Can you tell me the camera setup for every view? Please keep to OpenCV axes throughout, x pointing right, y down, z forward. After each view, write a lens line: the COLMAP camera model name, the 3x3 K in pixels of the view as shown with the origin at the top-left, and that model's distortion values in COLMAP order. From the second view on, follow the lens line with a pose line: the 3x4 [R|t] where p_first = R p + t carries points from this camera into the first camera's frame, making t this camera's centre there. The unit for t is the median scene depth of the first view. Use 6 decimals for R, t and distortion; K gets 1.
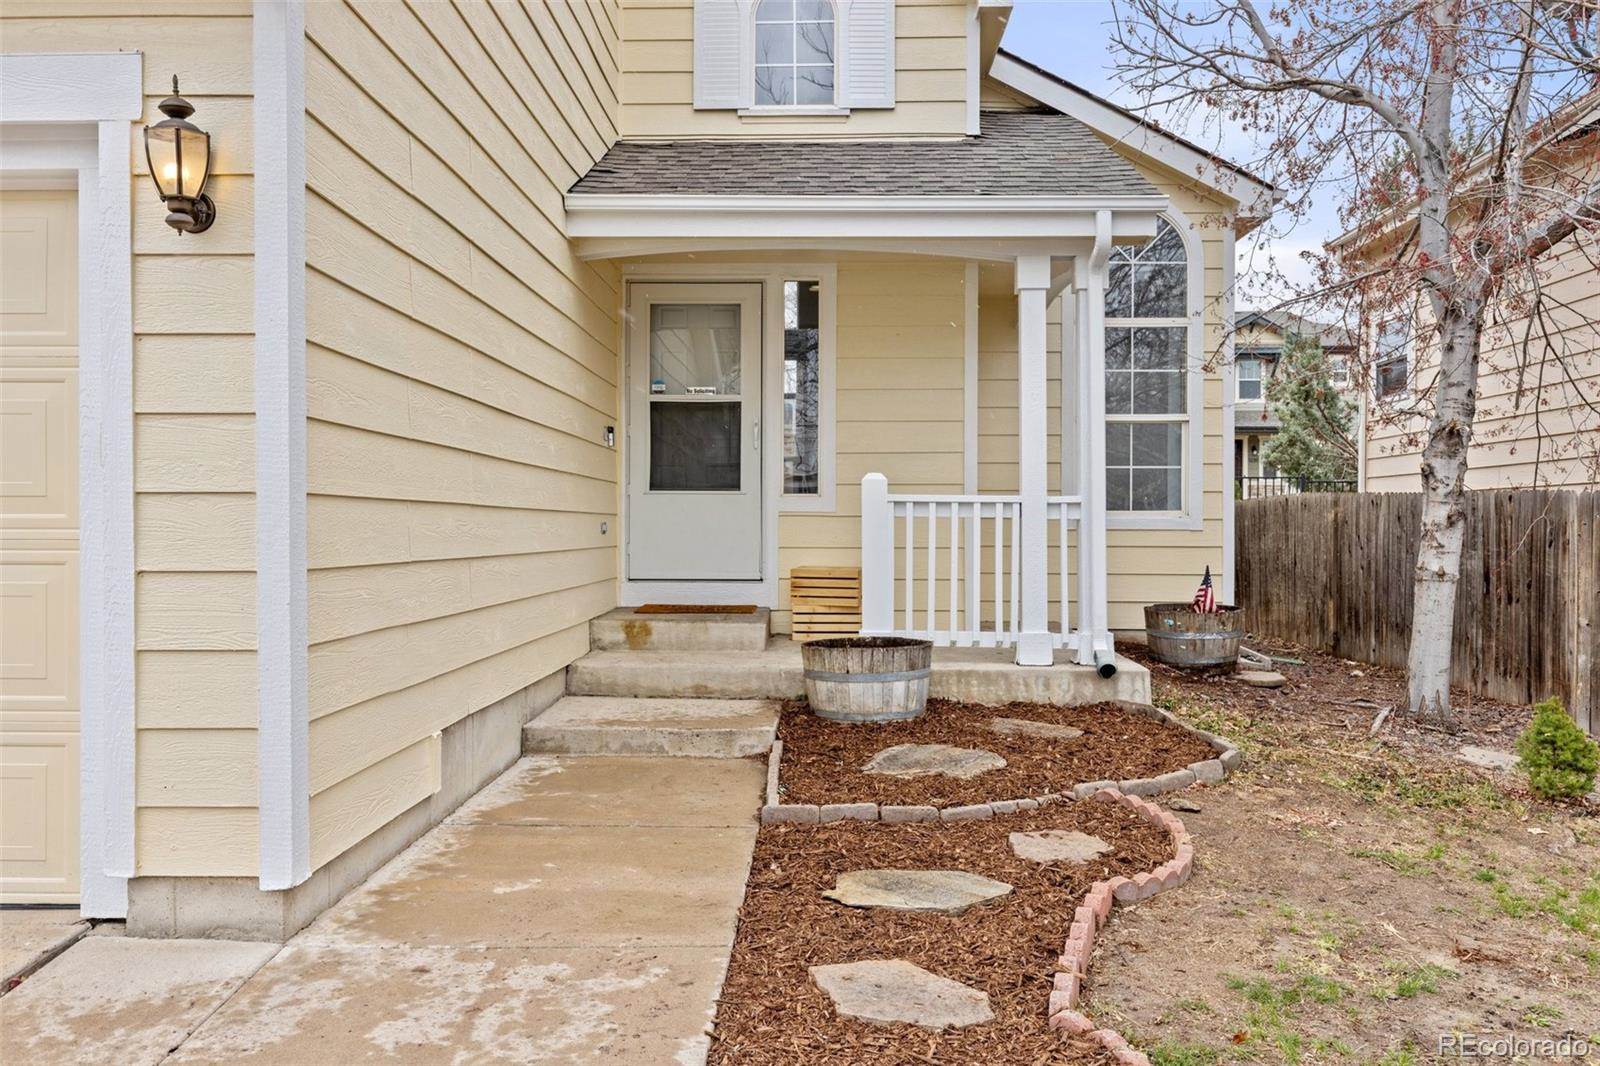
lens RADIAL K [[1237.5, 0, 800.0], [0, 1237.5, 533.0], [0, 0, 1]] dist [0.004476, 0.000583]
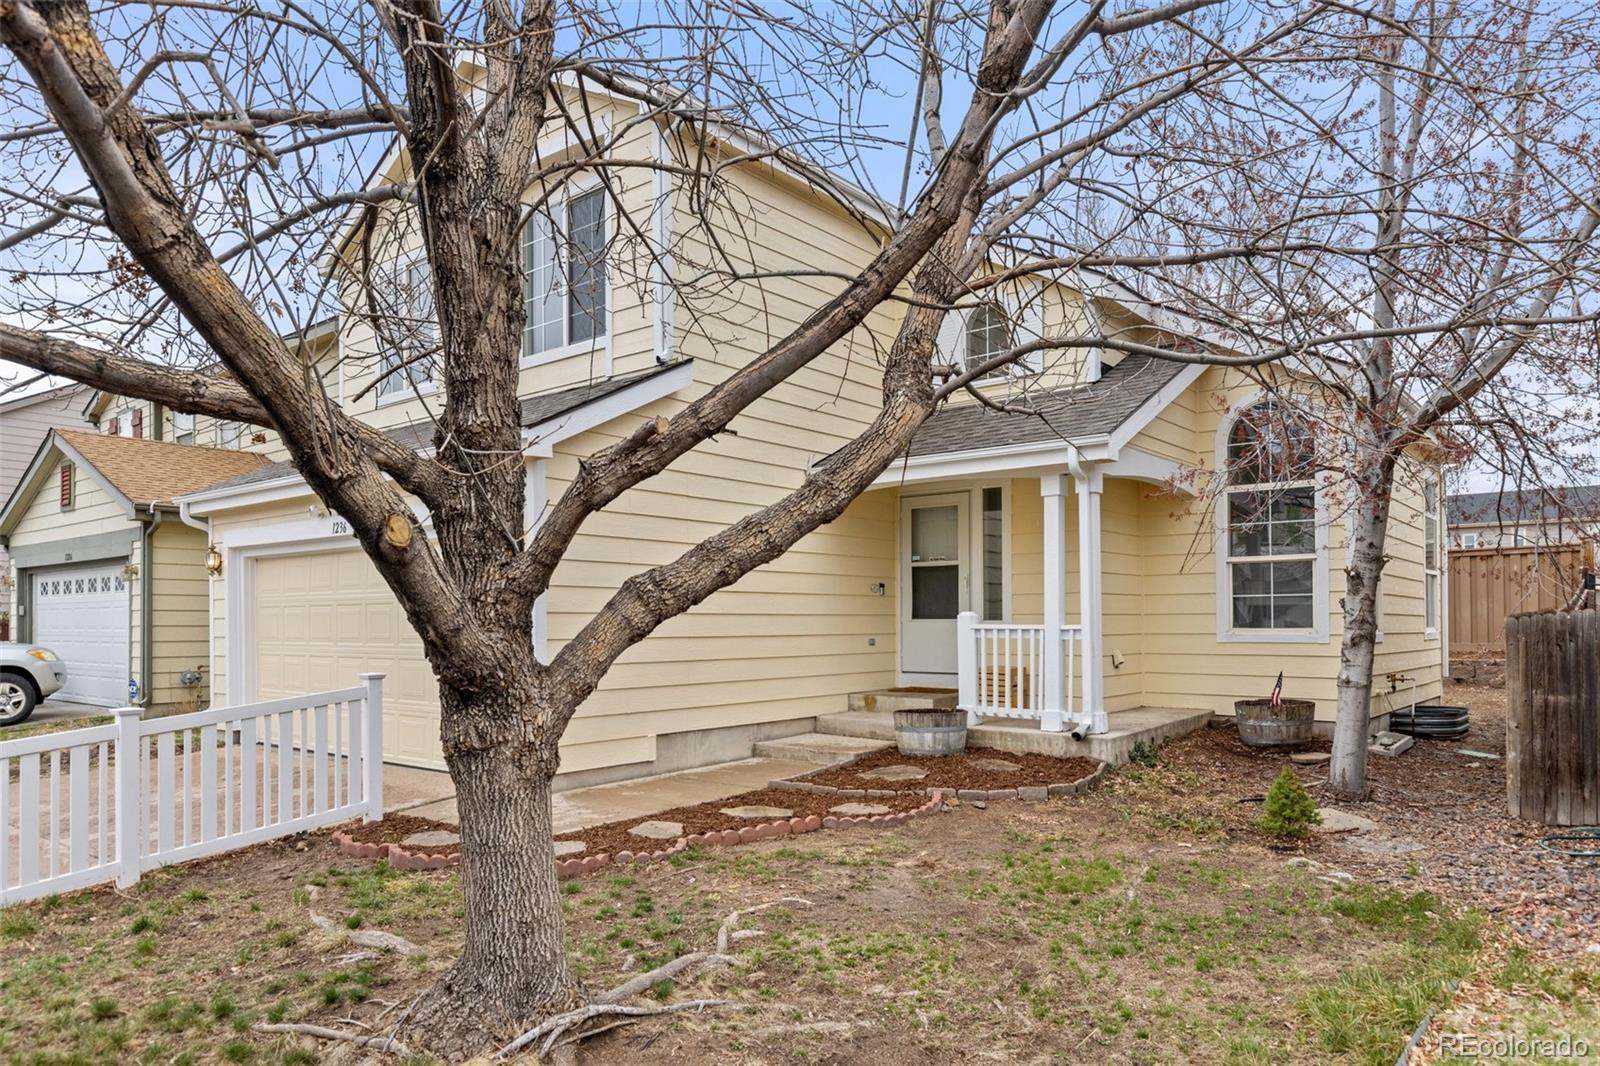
lens RADIAL K [[1043.6, 0, 801.8], [0, 1043.6, 613.0], [0, 0, 1]] dist [0.003860, 0.000453]
pose [[0.787858, -0.011684, -0.615747, 0.753081], [0.003502, 0.999889, -0.014492, -0.026874], [0.615847, 0.009262, 0.787811, -0.256257]]
